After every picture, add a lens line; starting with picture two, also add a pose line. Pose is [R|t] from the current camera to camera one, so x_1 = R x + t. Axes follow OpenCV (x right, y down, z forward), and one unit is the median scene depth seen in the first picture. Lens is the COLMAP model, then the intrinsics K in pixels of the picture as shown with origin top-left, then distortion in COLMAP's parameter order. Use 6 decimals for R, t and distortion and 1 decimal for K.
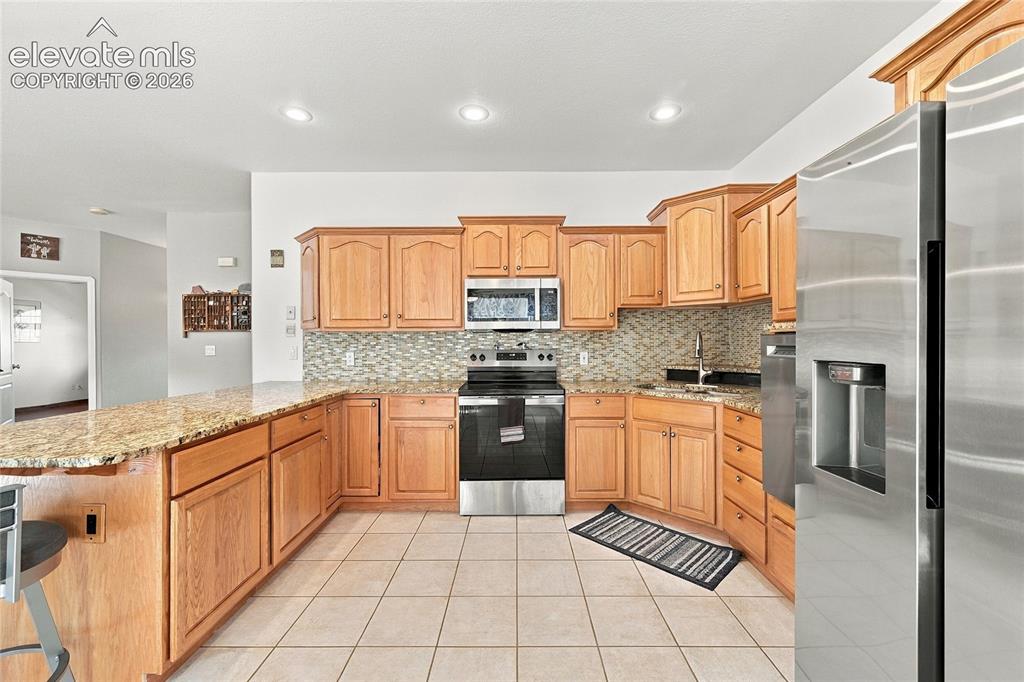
lens RADIAL K [[404.4, 0, 512.0], [0, 404.4, 341.0], [0, 0, 1]] dist [0.000225, 0.000043]
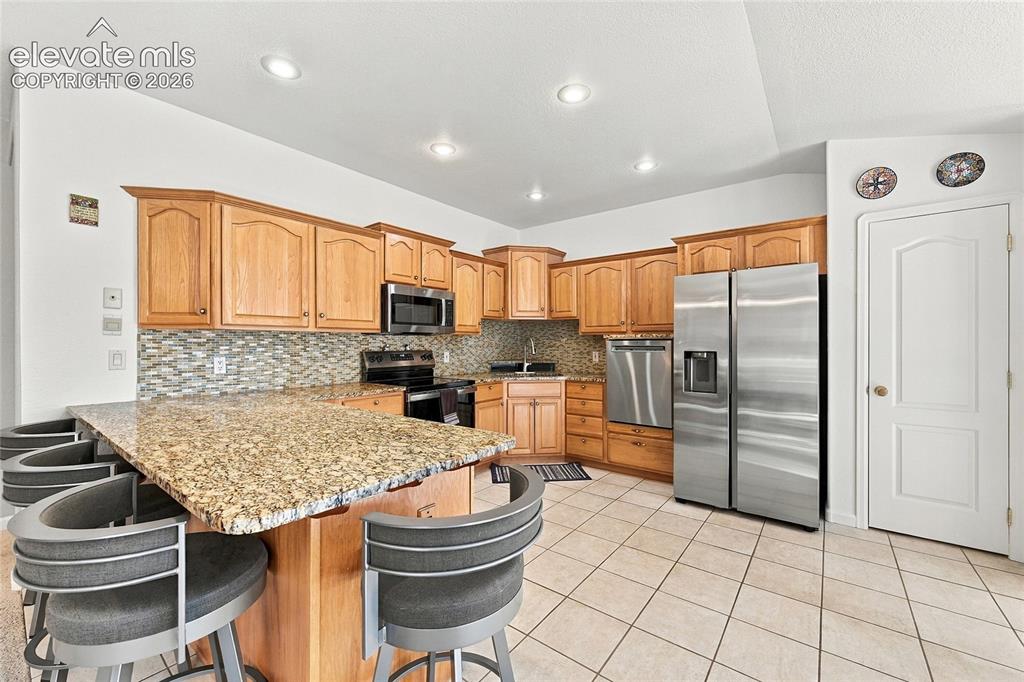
lens RADIAL K [[404.4, 0, 512.0], [0, 404.4, 341.0], [0, 0, 1]] dist [0.000225, 0.000043]
pose [[0.615976, 0.006944, 0.787735, -0.666190], [-0.004080, 0.999976, -0.005625, 0.000130], [-0.787755, 0.000250, 0.615989, 0.088792]]
